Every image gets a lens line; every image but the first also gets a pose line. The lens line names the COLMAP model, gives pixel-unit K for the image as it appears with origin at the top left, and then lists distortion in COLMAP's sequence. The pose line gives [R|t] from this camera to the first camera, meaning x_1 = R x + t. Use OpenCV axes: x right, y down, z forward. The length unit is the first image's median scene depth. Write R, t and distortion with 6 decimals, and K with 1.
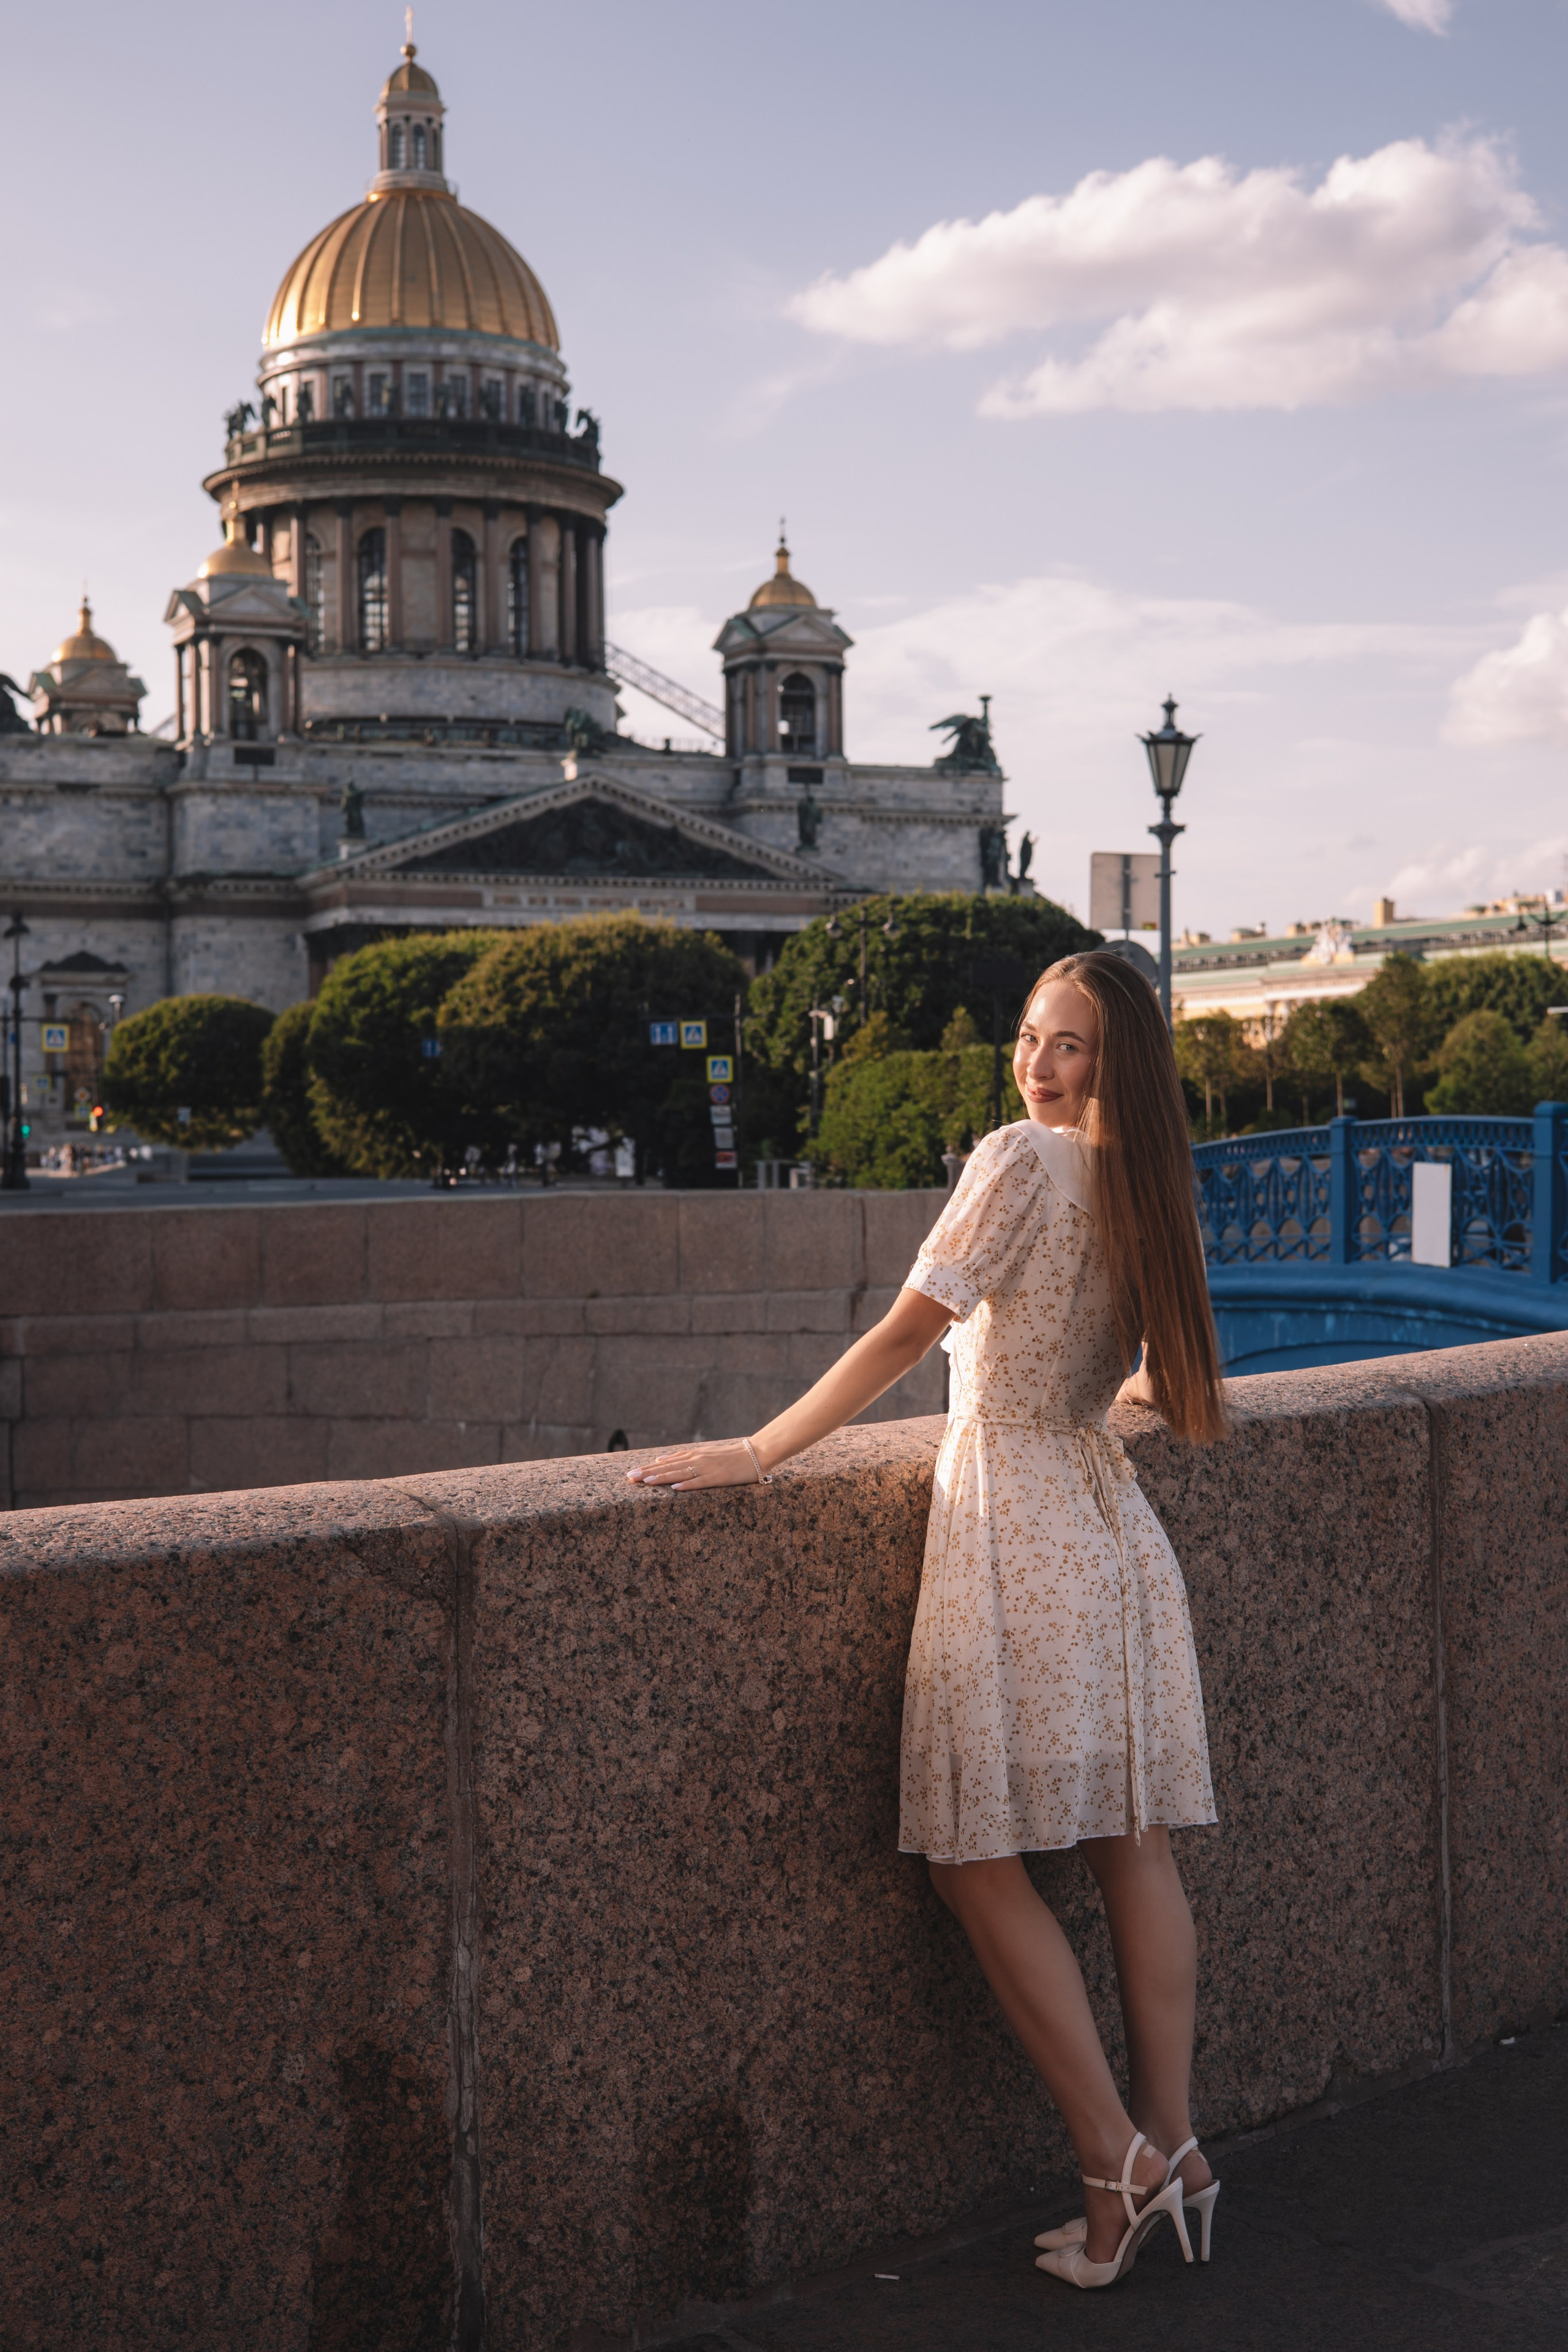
lens RADIAL K [[3557.2, 0, 784.5], [0, 3557.2, 1214.6], [0, 0, 1]] dist [0.066589, -0.078728]
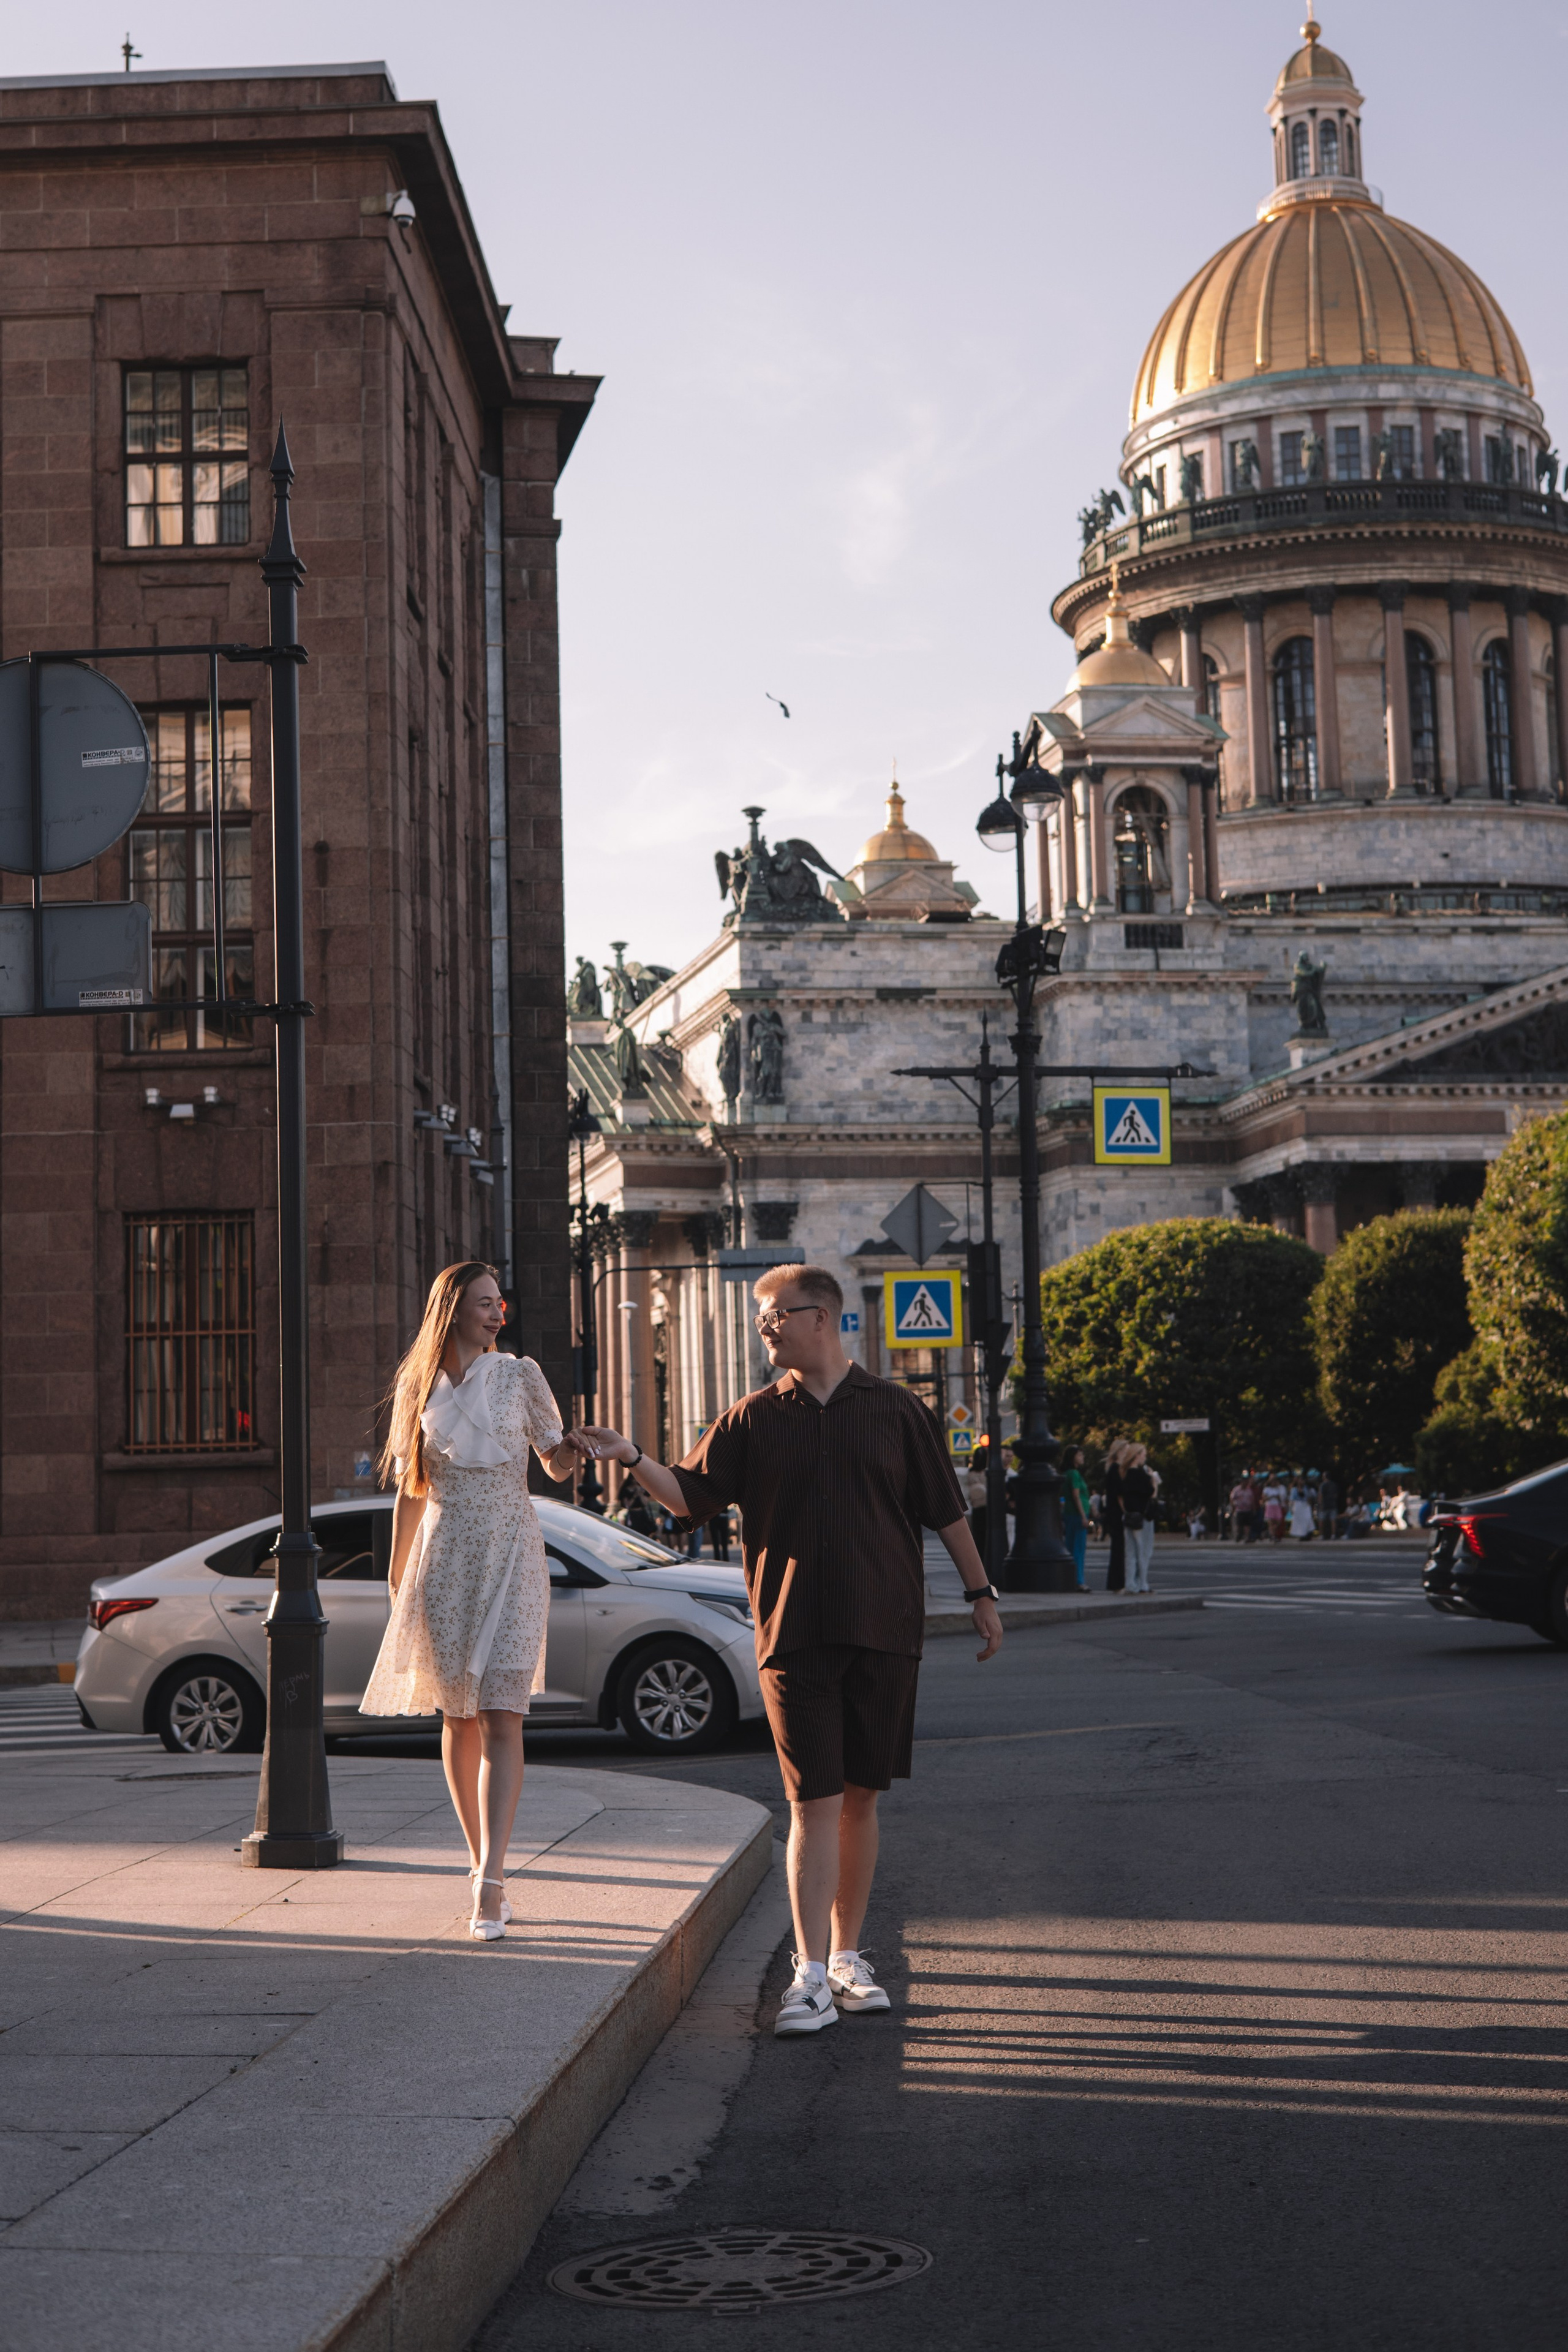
lens RADIAL K [[3461.3, 0, 784.0], [0, 3461.3, 1176.0], [0, 0, 1]] dist [-0.008234, -0.060260]
pose [[0.978254, -0.040498, -0.203417, -0.078980], [0.016631, 0.992910, -0.117700, -0.003638], [0.206741, 0.111757, 0.971992, 0.315331]]
